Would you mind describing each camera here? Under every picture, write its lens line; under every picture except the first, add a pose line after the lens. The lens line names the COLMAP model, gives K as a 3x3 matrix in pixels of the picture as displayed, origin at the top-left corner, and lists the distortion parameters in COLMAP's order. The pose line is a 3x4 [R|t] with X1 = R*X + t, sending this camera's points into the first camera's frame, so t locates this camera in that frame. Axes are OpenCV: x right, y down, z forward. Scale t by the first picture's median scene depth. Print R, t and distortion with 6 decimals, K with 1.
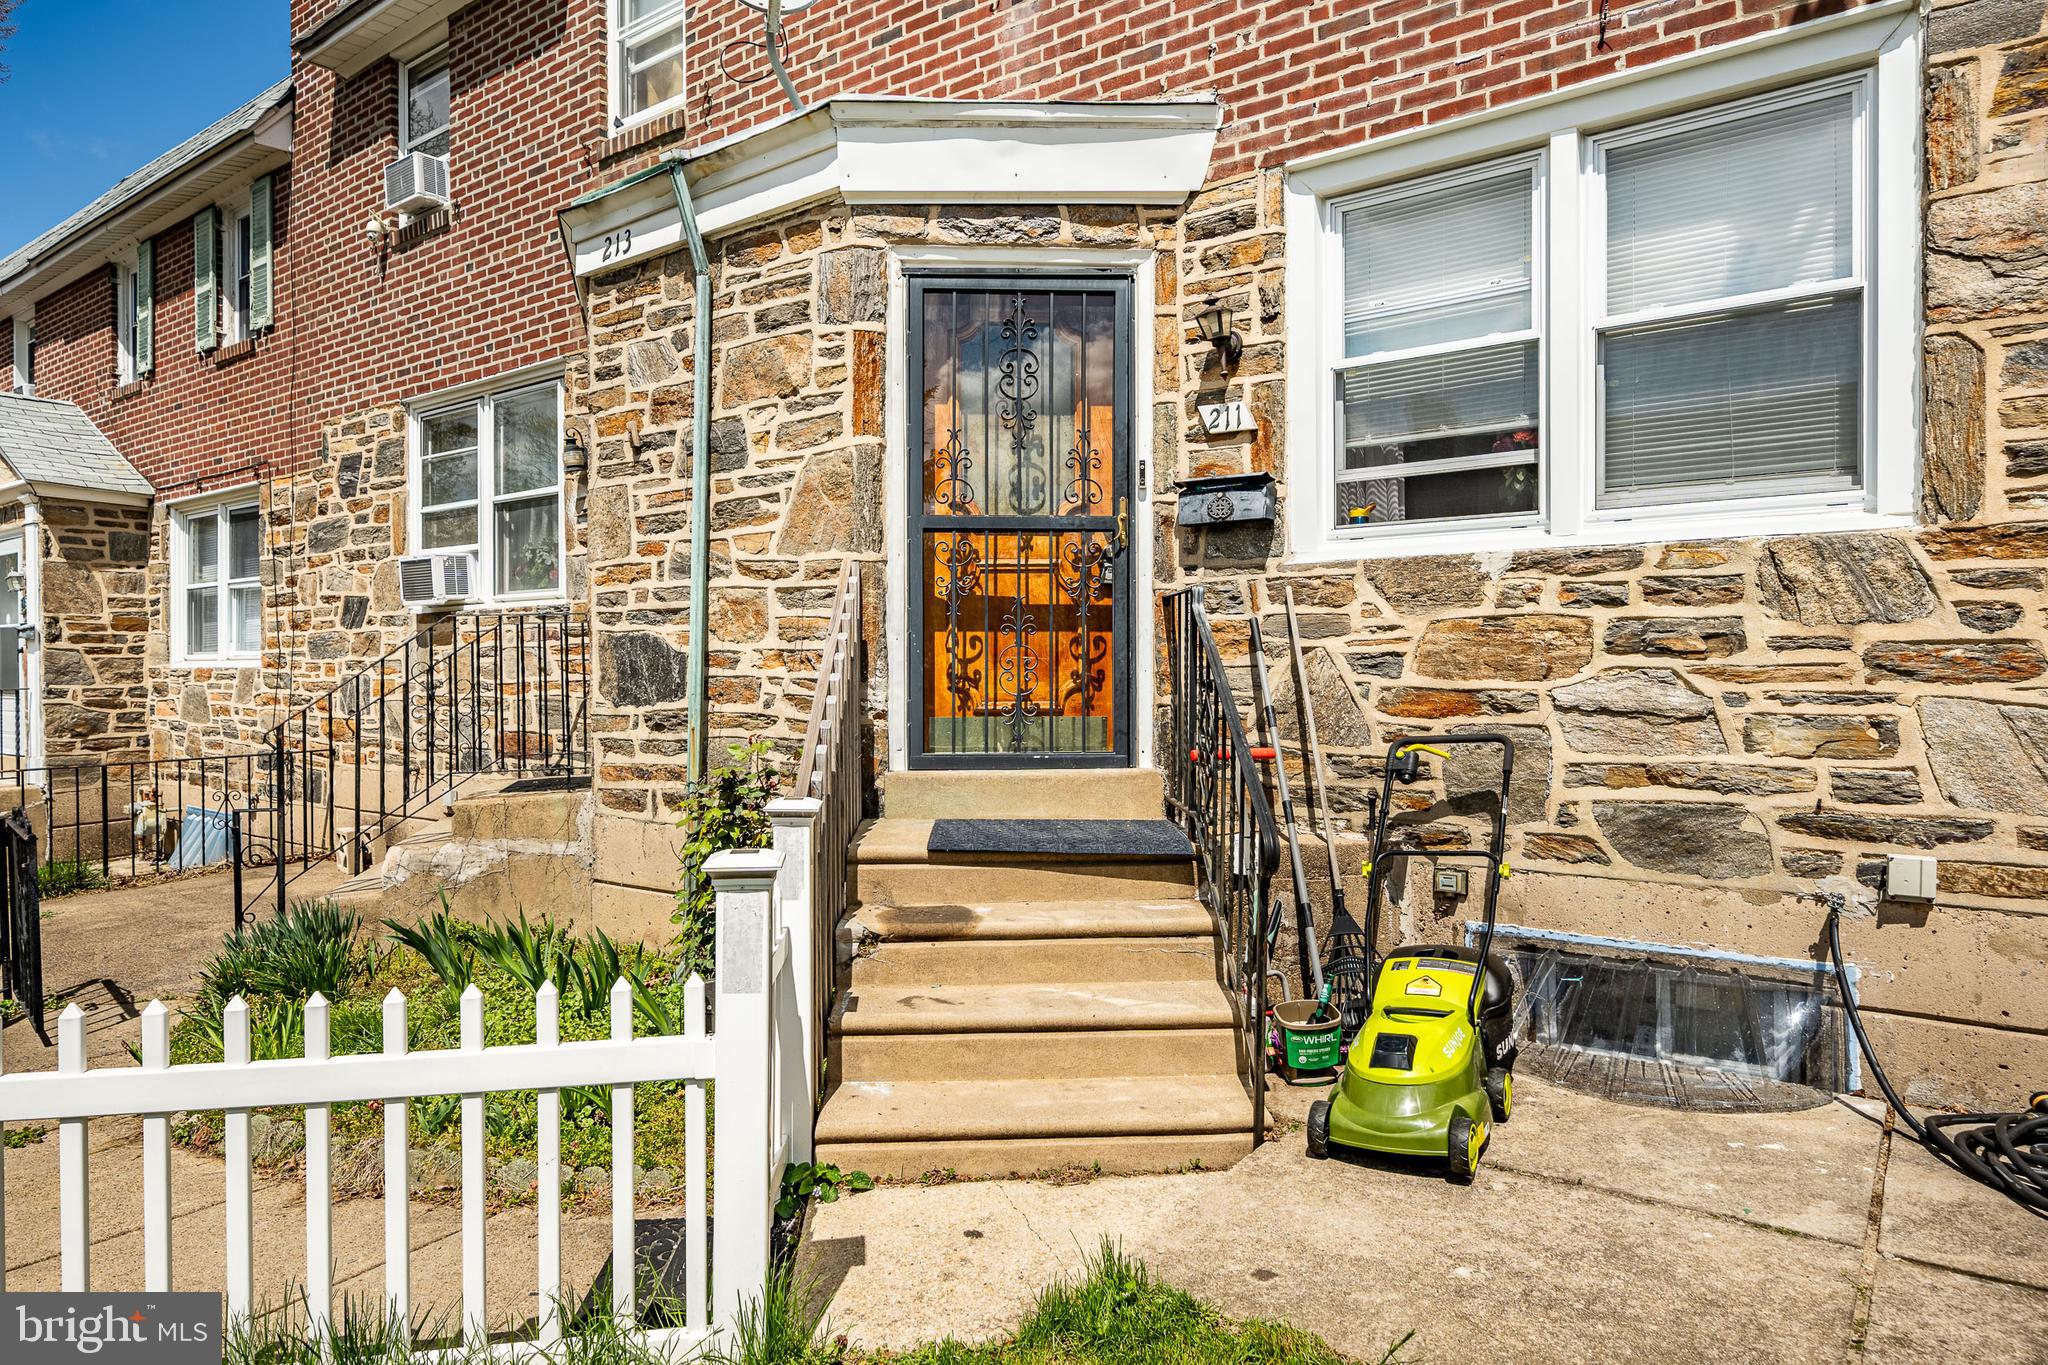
lens RADIAL K [[1199.6, 0, 1024.0], [0, 1199.6, 682.5], [0, 0, 1]] dist [0.000675, -0.000818]
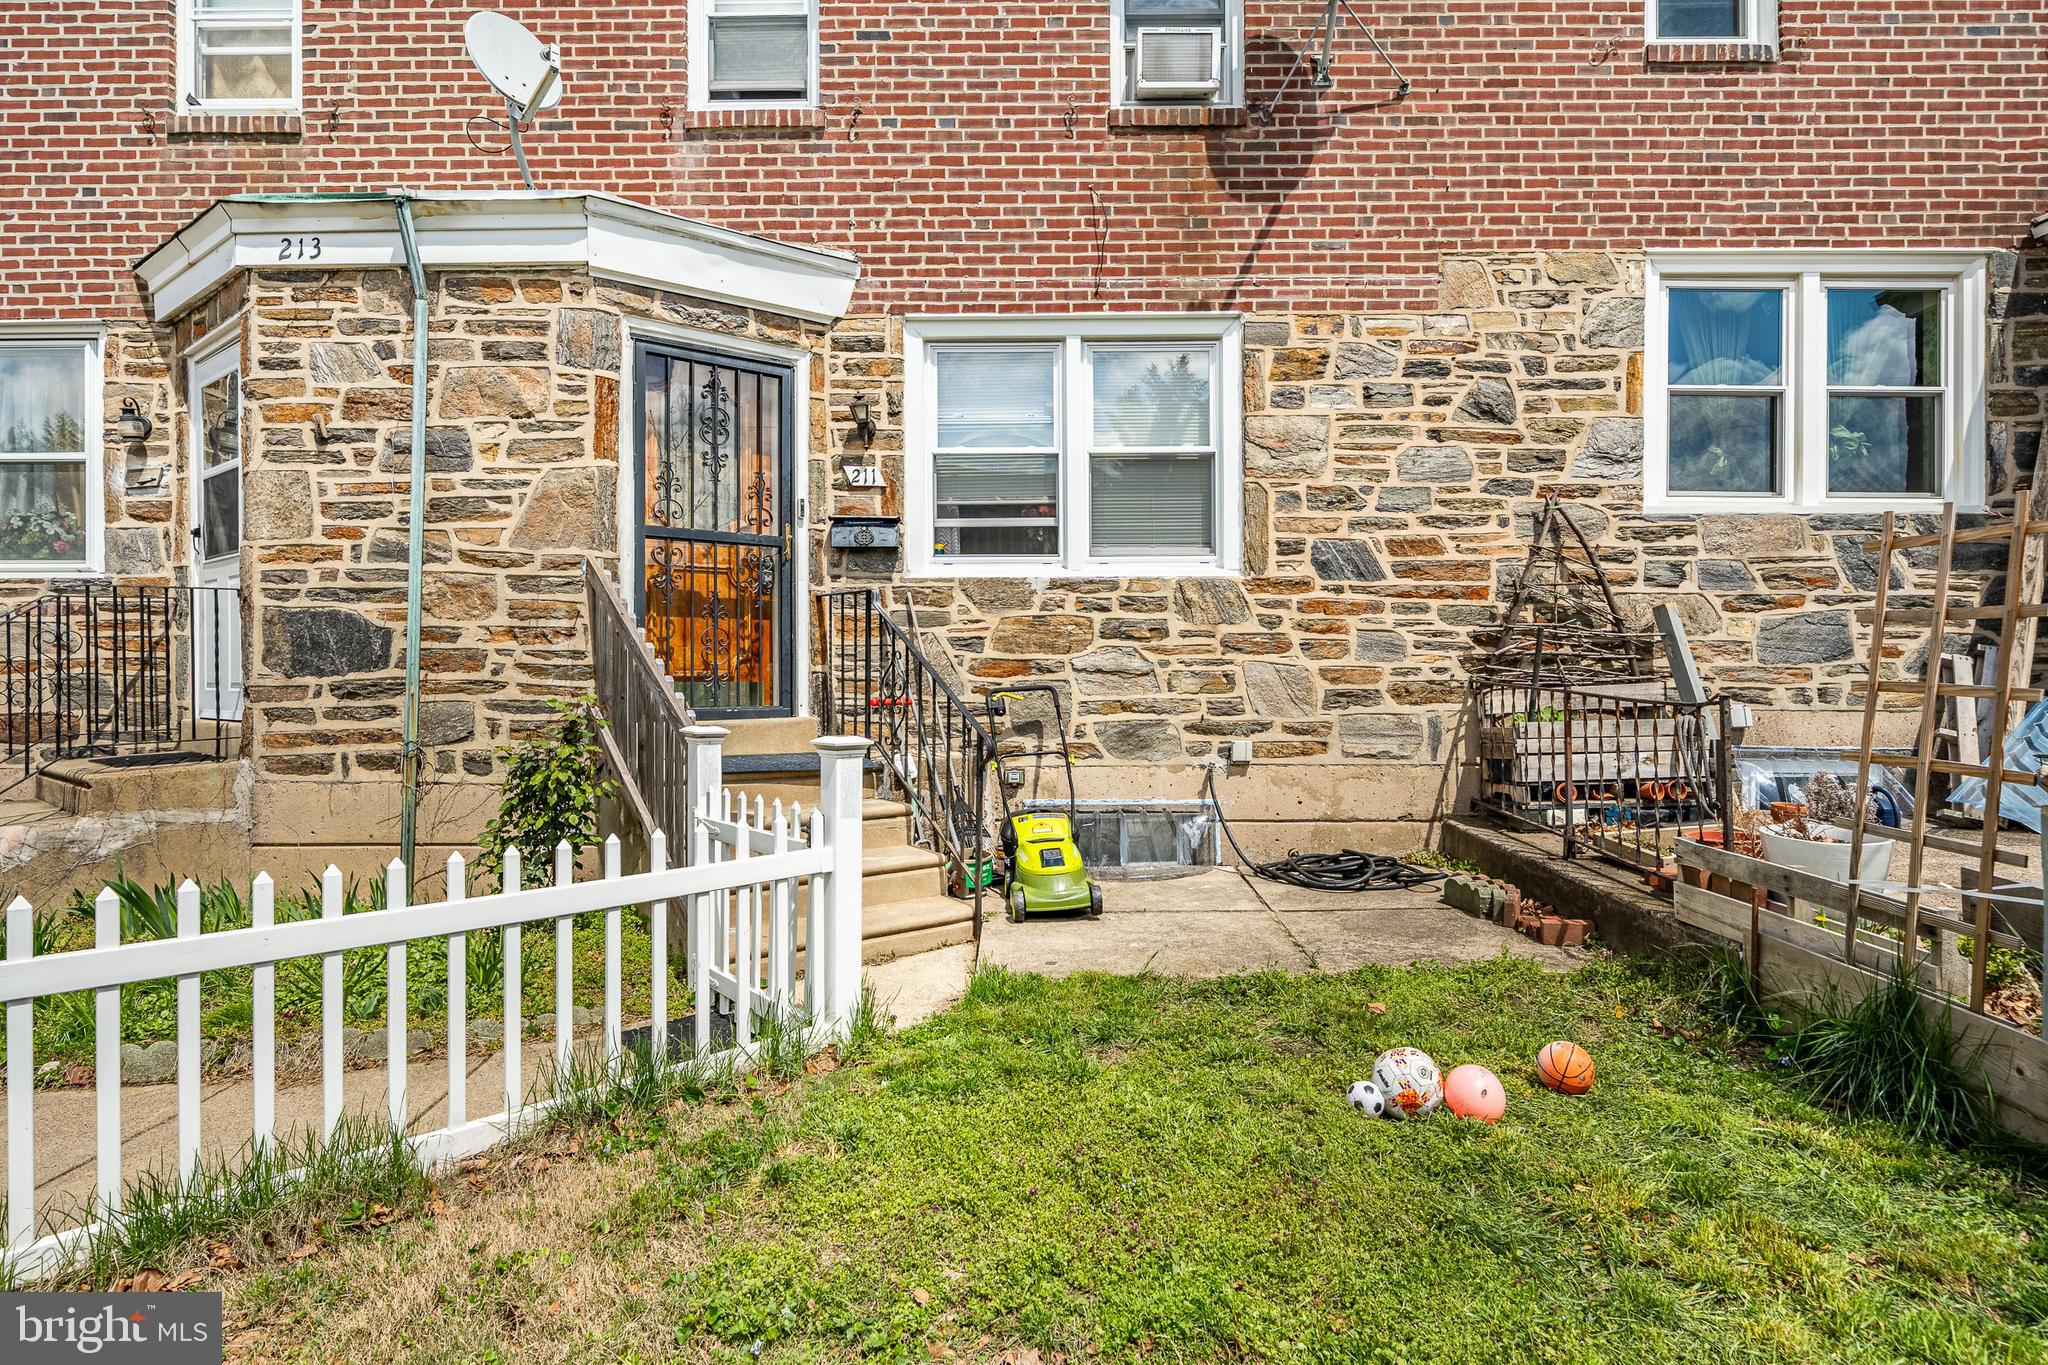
lens RADIAL K [[1050.6, 0, 1021.7], [0, 1050.6, 668.0], [0, 0, 1]] dist [-0.001331, 0.001207]
pose [[0.819098, 0.002741, 0.573648, -0.404948], [0.004472, 0.999928, -0.011162, 0.029392], [-0.573637, 0.011708, 0.819026, -0.161926]]
